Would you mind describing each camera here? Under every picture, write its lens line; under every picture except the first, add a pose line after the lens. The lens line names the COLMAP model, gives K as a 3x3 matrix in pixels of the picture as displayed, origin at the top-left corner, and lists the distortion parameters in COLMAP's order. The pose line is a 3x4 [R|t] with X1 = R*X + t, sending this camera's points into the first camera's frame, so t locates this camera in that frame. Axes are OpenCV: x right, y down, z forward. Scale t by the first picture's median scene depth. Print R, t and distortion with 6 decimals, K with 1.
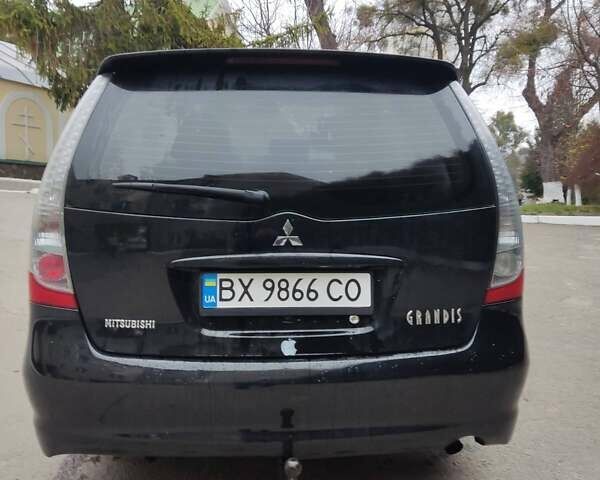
lens RADIAL K [[591.0, 0, 301.2], [0, 591.0, 243.3], [0, 0, 1]] dist [0.112059, -0.178948]
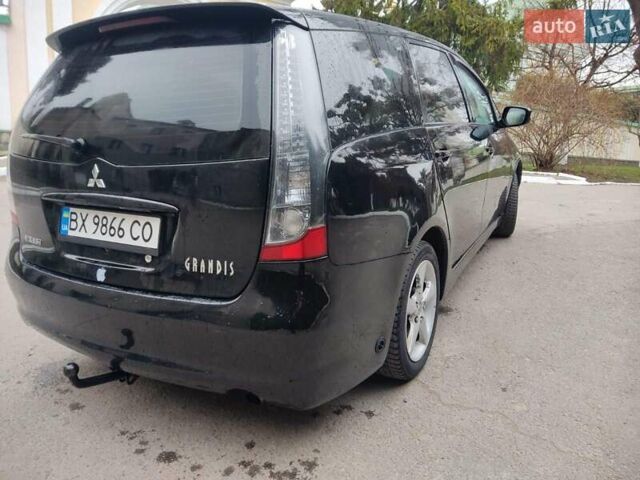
lens RADIAL K [[473.1, 0, 320.0], [0, 473.1, 240.0], [0, 0, 1]] dist [0.098320, -0.135476]
pose [[0.839026, 0.106905, -0.533485, 0.833617], [-0.068325, 0.993447, 0.091620, -0.009263], [0.539784, -0.040421, 0.840832, 0.431751]]
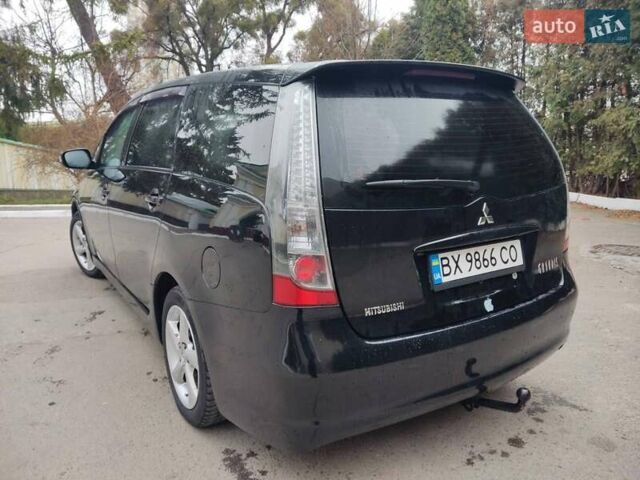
lens RADIAL K [[473.1, 0, 320.0], [0, 473.1, 240.0], [0, 0, 1]] dist [0.098320, -0.135476]
pose [[0.866341, -0.114313, 0.486196, -0.796429], [0.104913, 0.993388, 0.046621, -0.044944], [-0.488311, 0.010618, 0.872605, 0.287237]]
